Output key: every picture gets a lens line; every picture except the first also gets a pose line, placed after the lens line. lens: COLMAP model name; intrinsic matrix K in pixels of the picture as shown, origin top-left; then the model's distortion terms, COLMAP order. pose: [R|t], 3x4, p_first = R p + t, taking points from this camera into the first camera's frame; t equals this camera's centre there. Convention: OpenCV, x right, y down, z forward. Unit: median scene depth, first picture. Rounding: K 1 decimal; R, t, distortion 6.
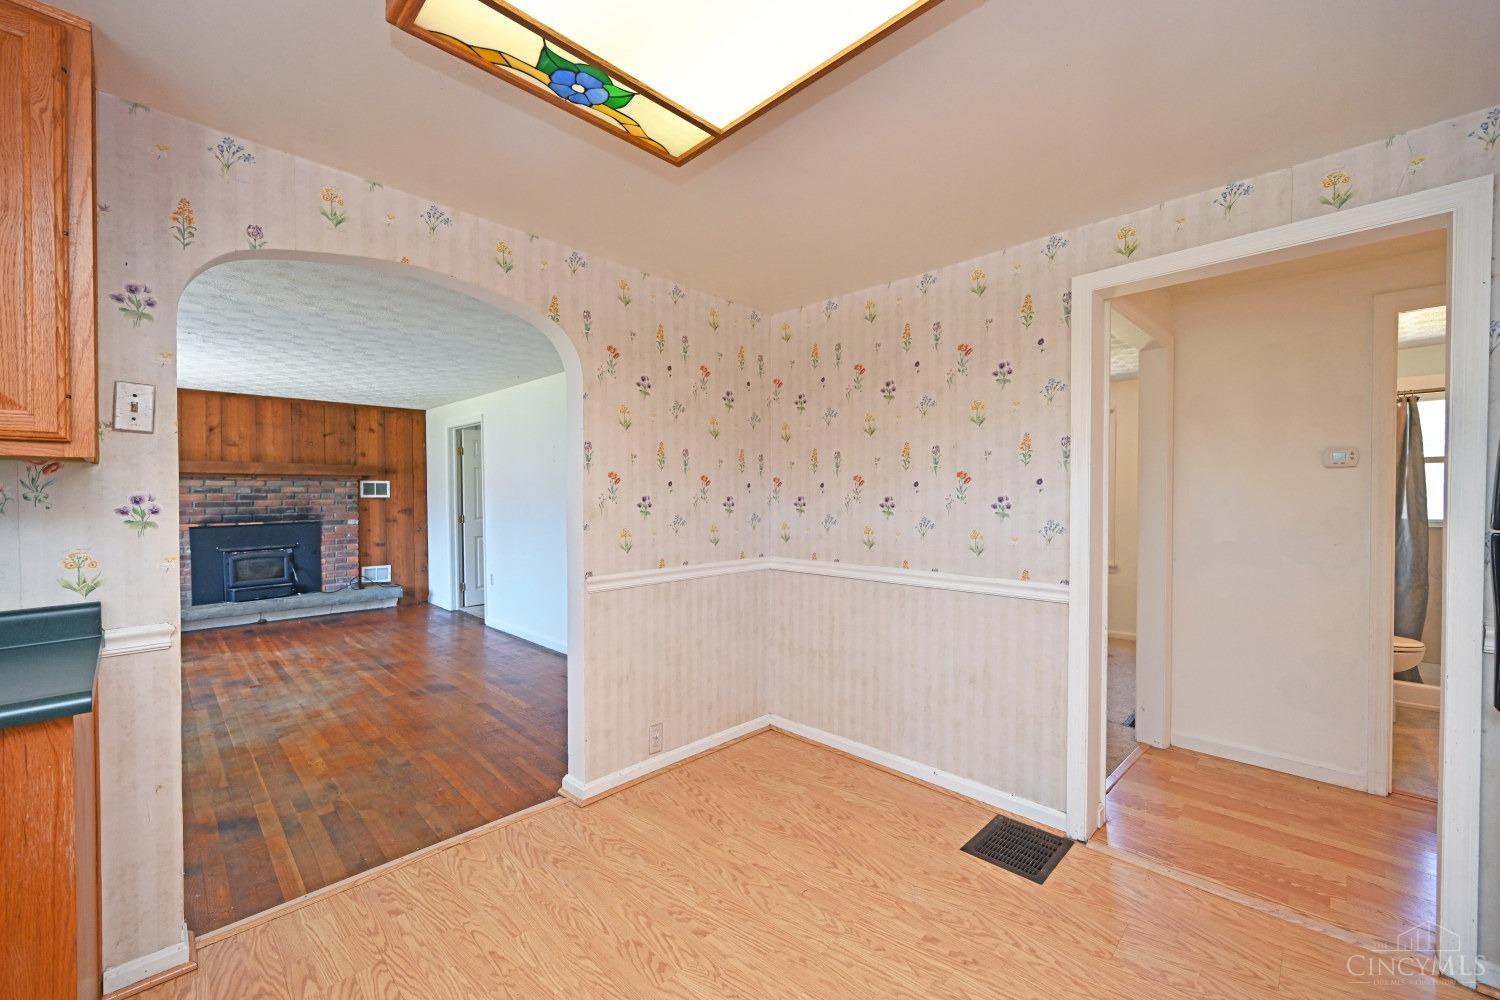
lens RADIAL K [[591.1, 0, 744.4], [0, 591.1, 504.4], [0, 0, 1]] dist [-0.000570, -0.000116]
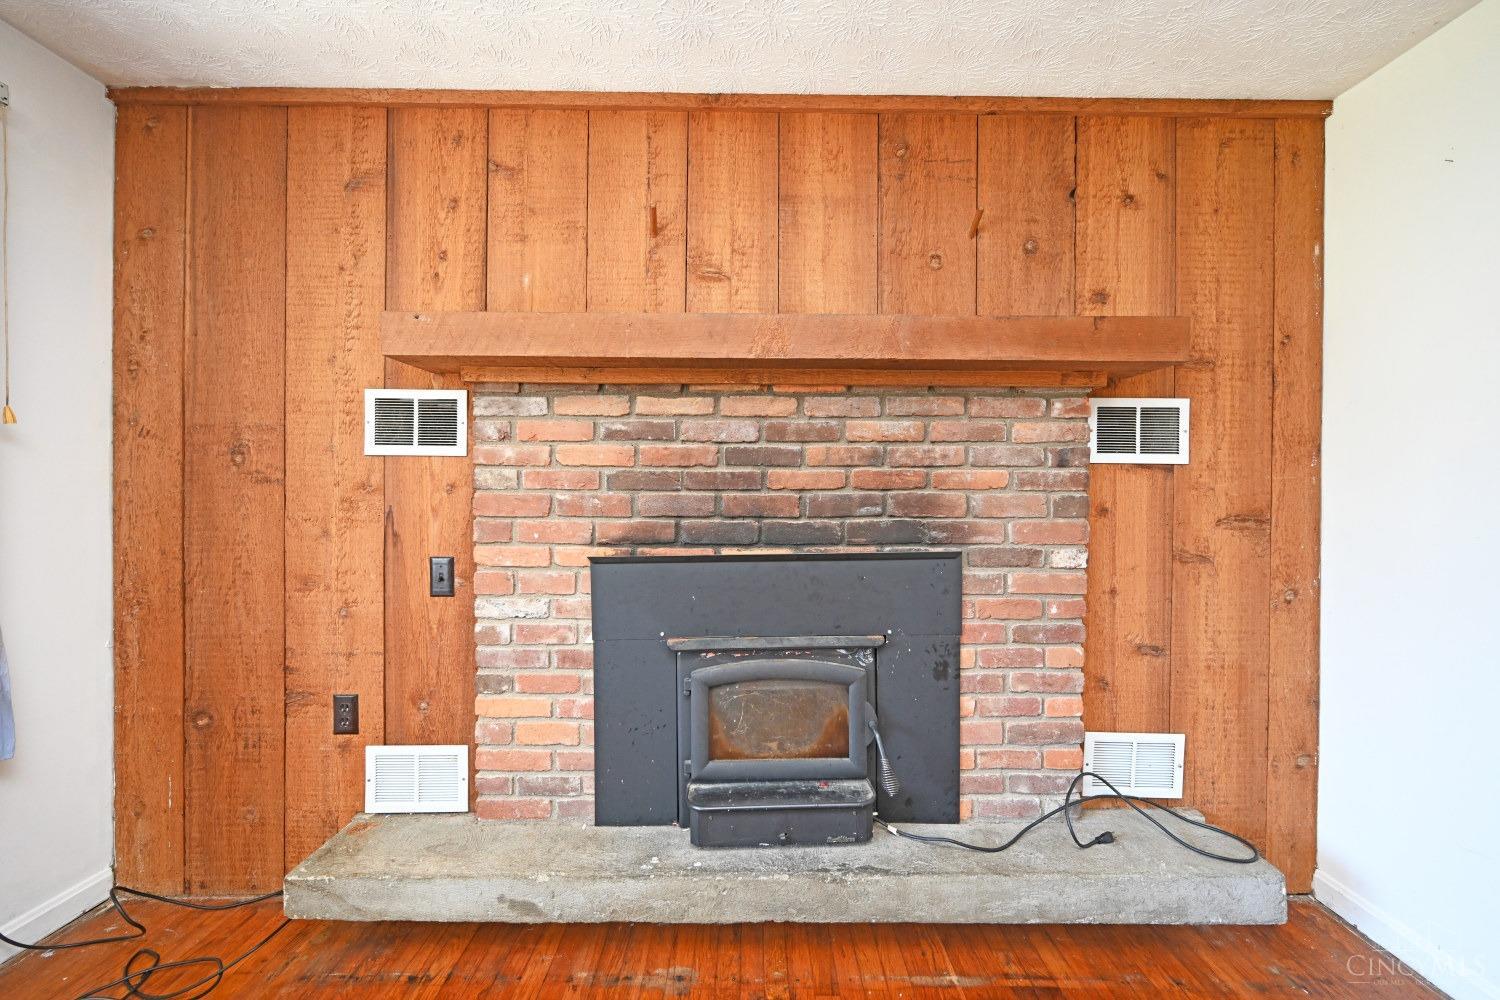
lens RADIAL K [[591.1, 0, 750.2], [0, 591.1, 500.9], [0, 0, 1]] dist [-0.000570, -0.000116]
pose [[0.706948, 0.010639, -0.707185, -0.588453], [-0.019954, 0.999789, -0.004907, 0.008930], [0.706984, 0.017581, 0.707011, 0.735823]]
